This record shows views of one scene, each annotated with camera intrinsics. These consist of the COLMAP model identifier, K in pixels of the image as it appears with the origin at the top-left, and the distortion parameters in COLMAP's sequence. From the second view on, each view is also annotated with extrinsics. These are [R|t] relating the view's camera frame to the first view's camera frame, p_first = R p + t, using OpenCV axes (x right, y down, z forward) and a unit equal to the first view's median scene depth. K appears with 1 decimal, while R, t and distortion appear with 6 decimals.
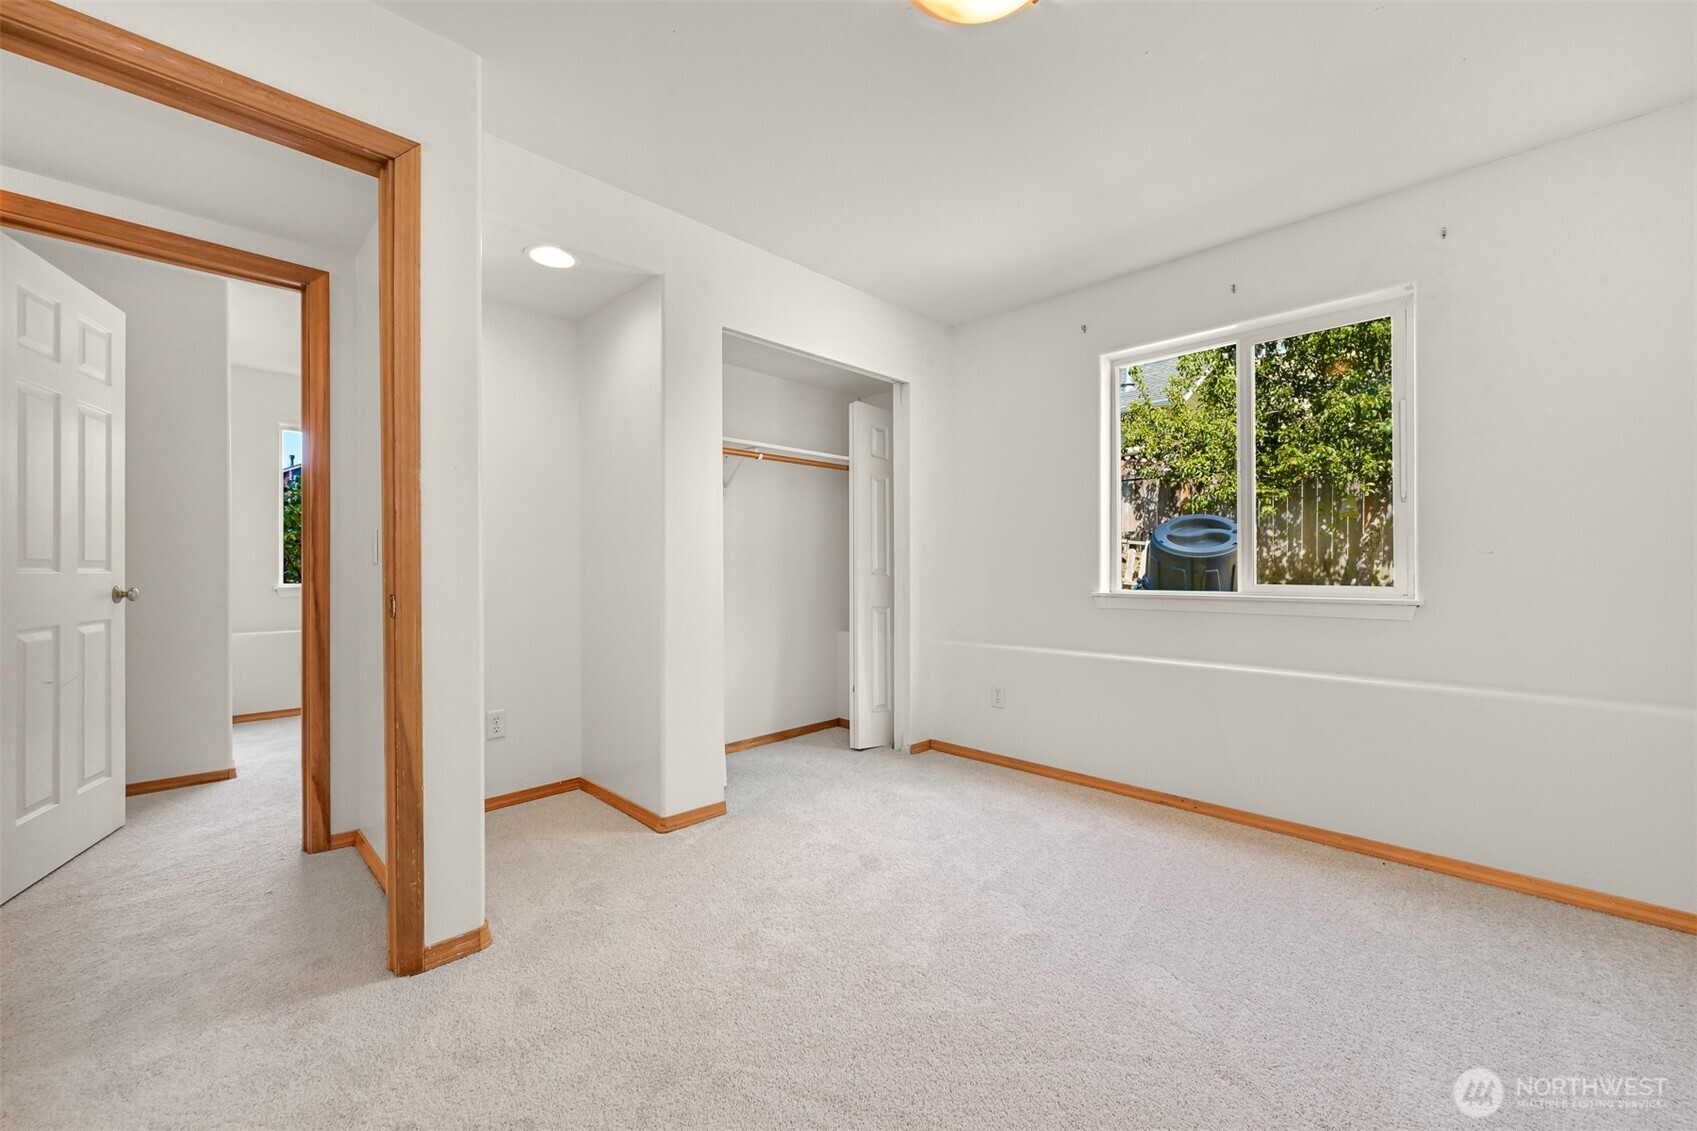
lens RADIAL K [[669.3, 0, 854.0], [0, 669.3, 562.6], [0, 0, 1]] dist [0.001638, 0.000061]
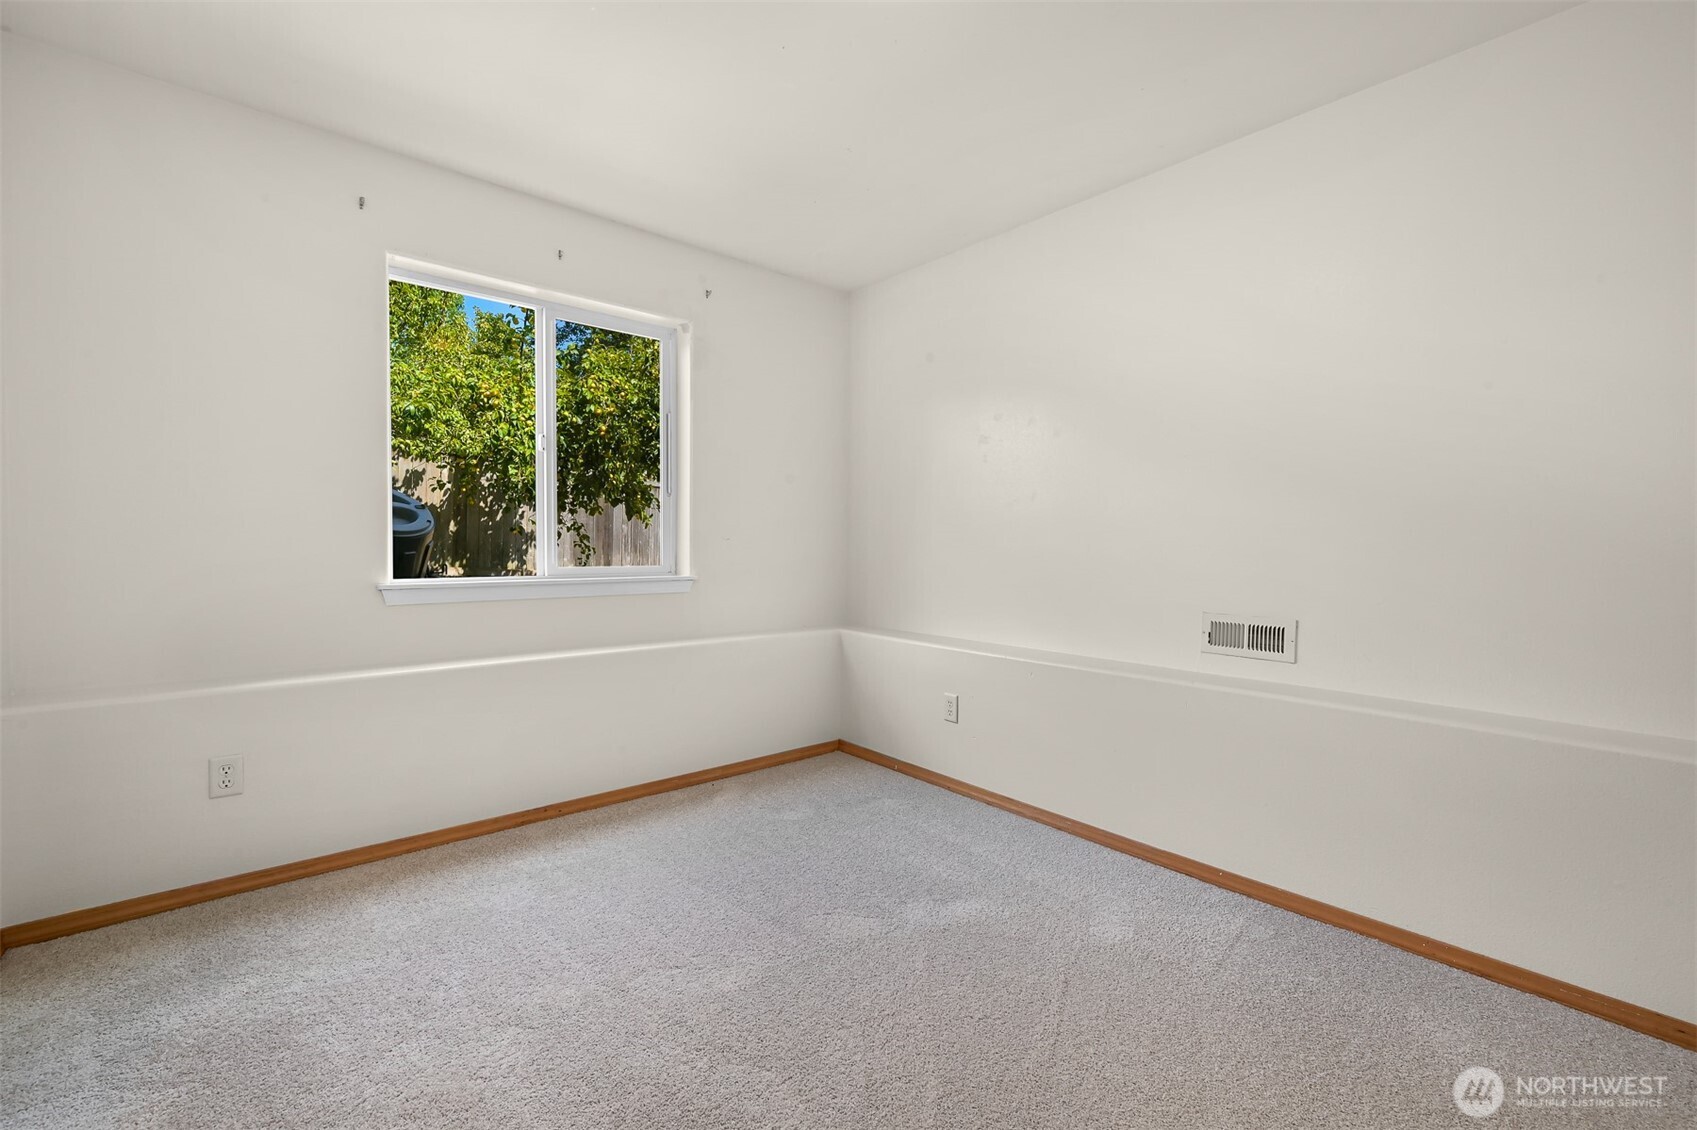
lens RADIAL K [[698.5, 0, 854.2], [0, 698.5, 561.5], [0, 0, 1]] dist [-0.001684, -0.000463]
pose [[0.083383, -0.000795, 0.996517, -0.390972], [0.010779, 0.999942, -0.000105, 0.031874], [-0.996459, 0.010751, 0.083386, 0.512138]]
